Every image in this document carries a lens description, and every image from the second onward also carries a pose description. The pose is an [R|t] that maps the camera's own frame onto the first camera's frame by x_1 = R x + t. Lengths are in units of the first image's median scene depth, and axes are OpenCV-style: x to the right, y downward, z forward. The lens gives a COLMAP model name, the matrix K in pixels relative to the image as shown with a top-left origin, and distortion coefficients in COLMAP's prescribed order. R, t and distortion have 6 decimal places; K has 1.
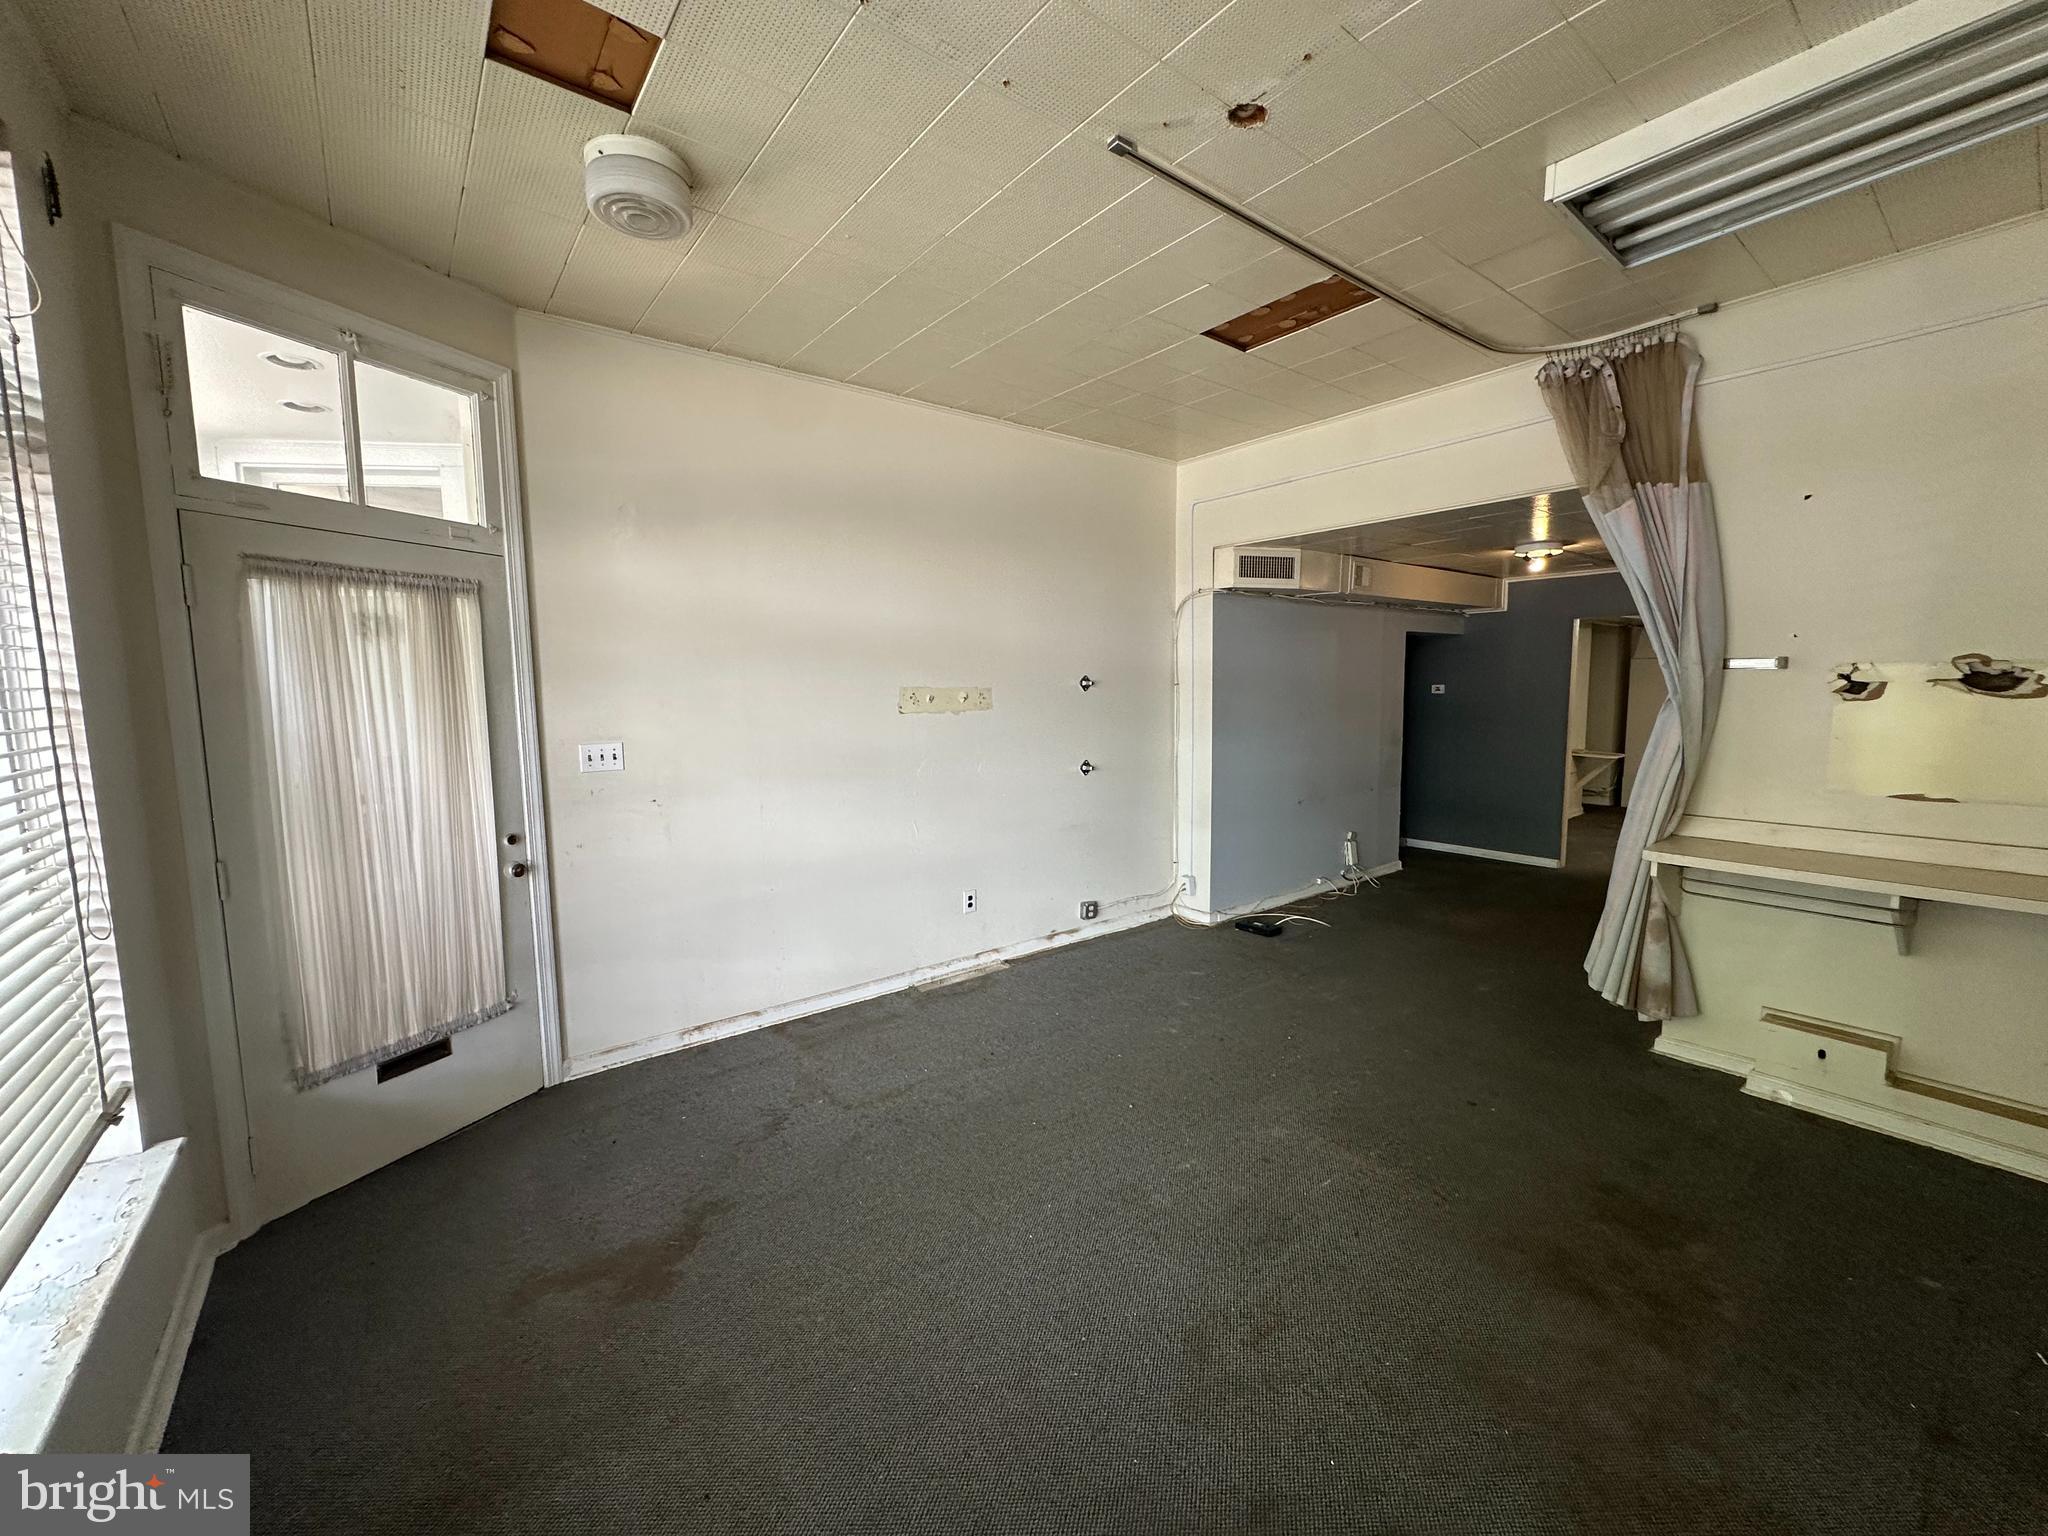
lens RADIAL K [[818.2, 0, 1024.5], [0, 818.2, 769.4], [0, 0, 1]] dist [-0.003848, -0.000439]
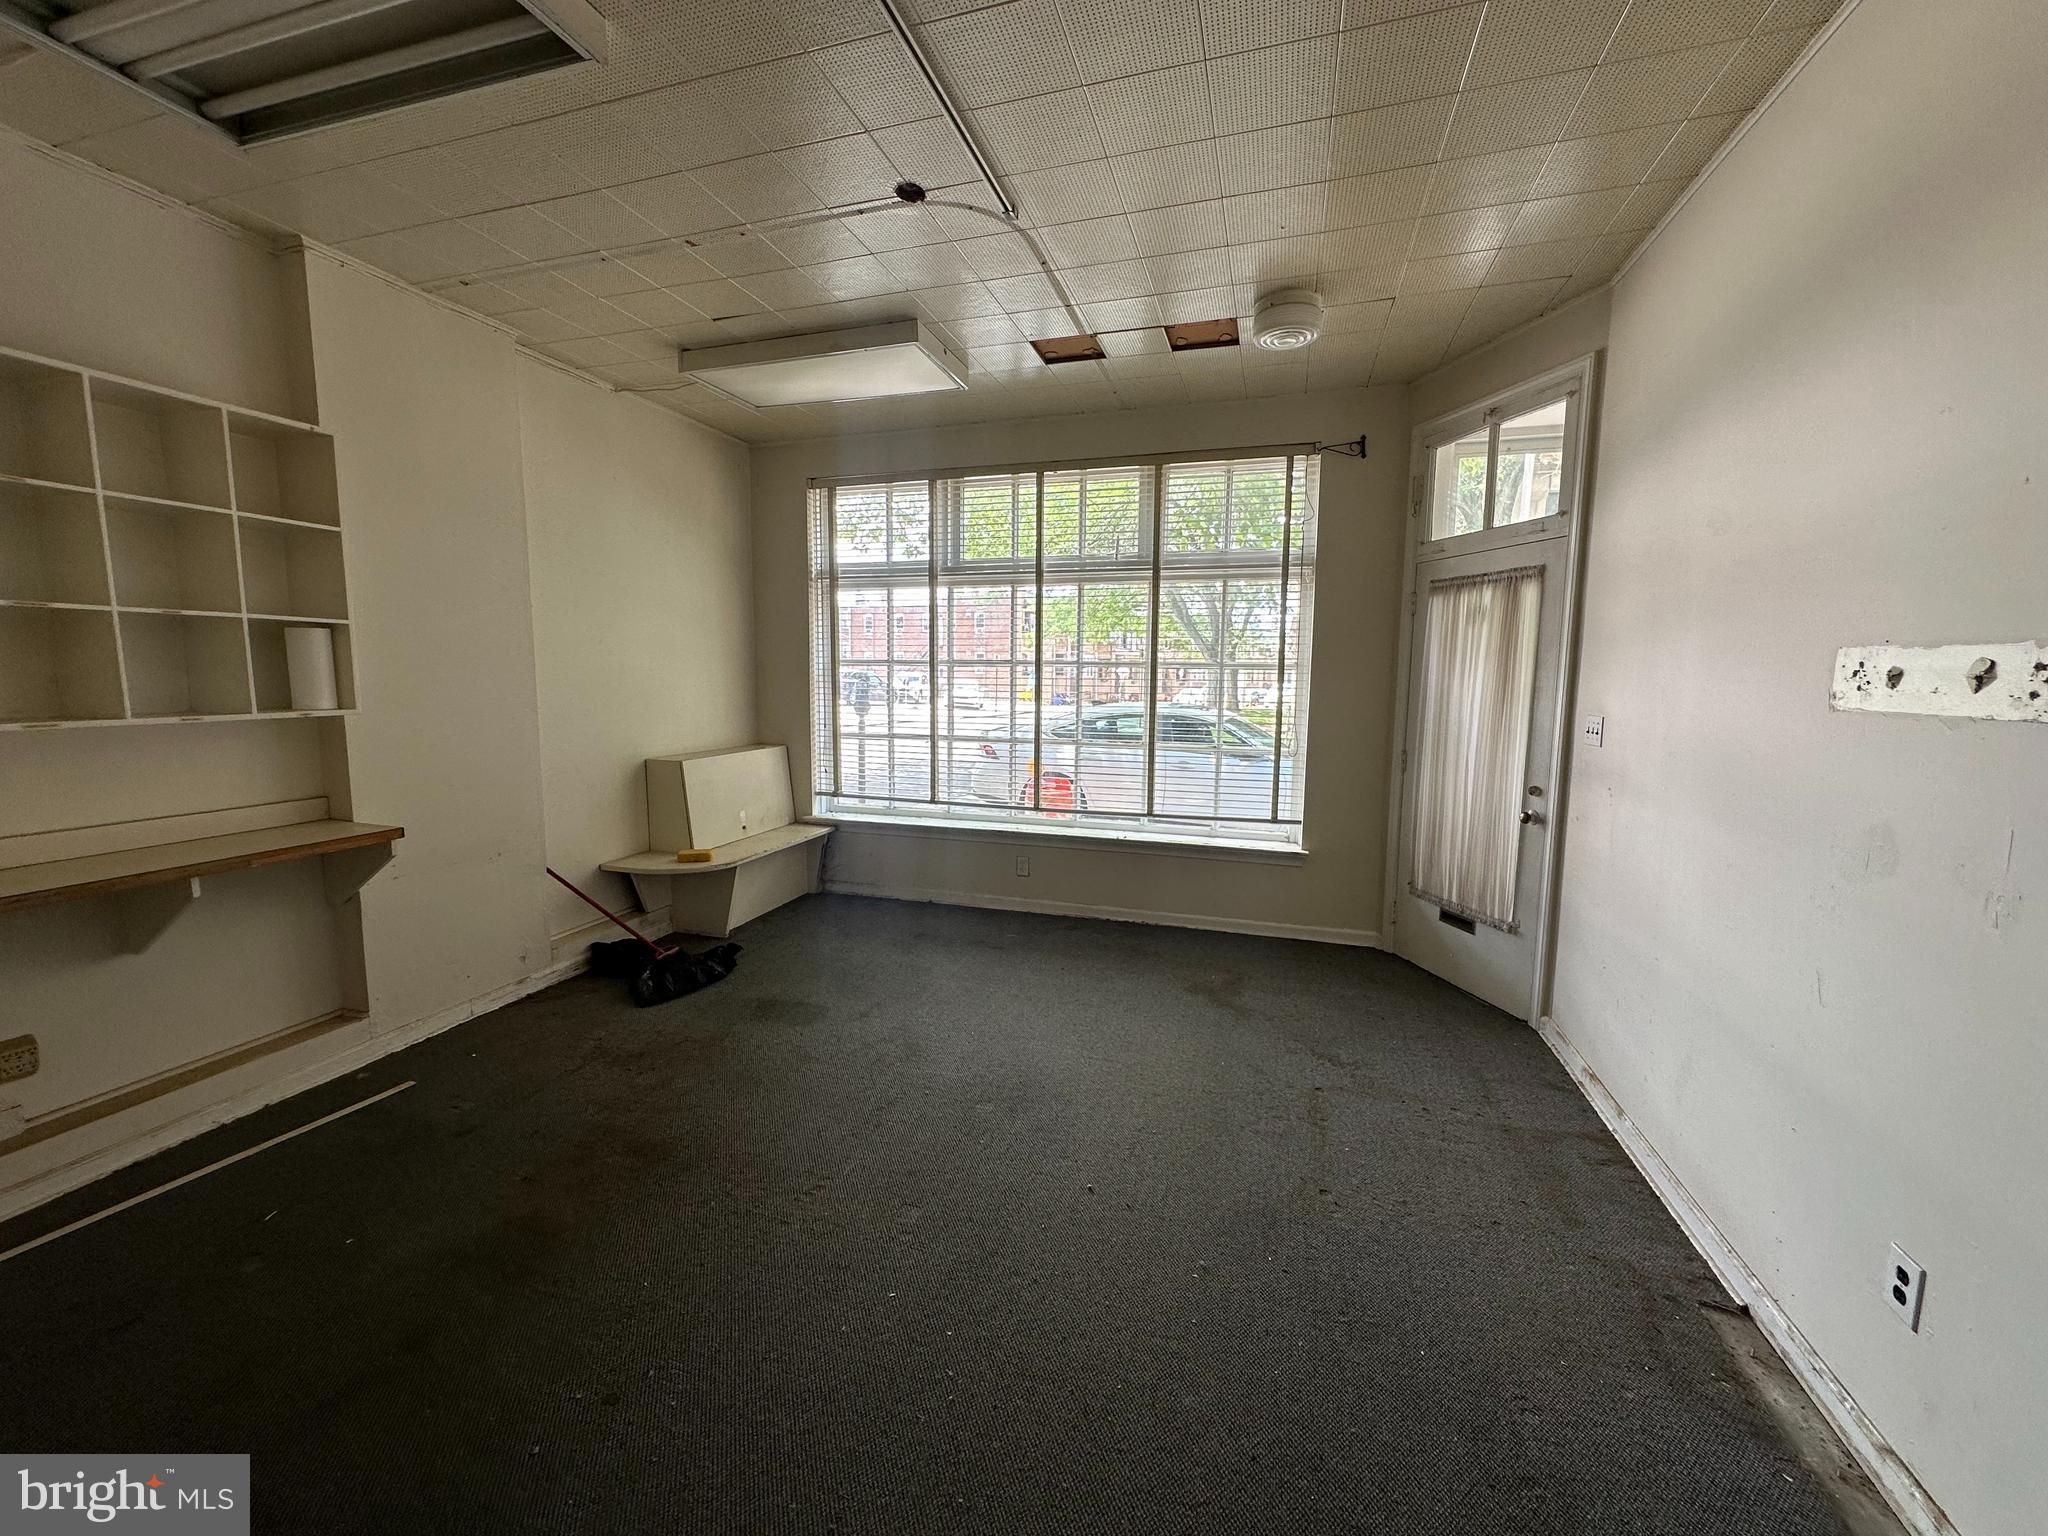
lens RADIAL K [[818.2, 0, 1028.6], [0, 818.2, 766.5], [0, 0, 1]] dist [-0.003848, -0.000439]
pose [[-0.818775, 0.071942, -0.569589, 0.640199], [-0.055714, 0.977478, 0.203549, -0.151134], [0.571405, 0.198395, -0.796326, 1.618359]]
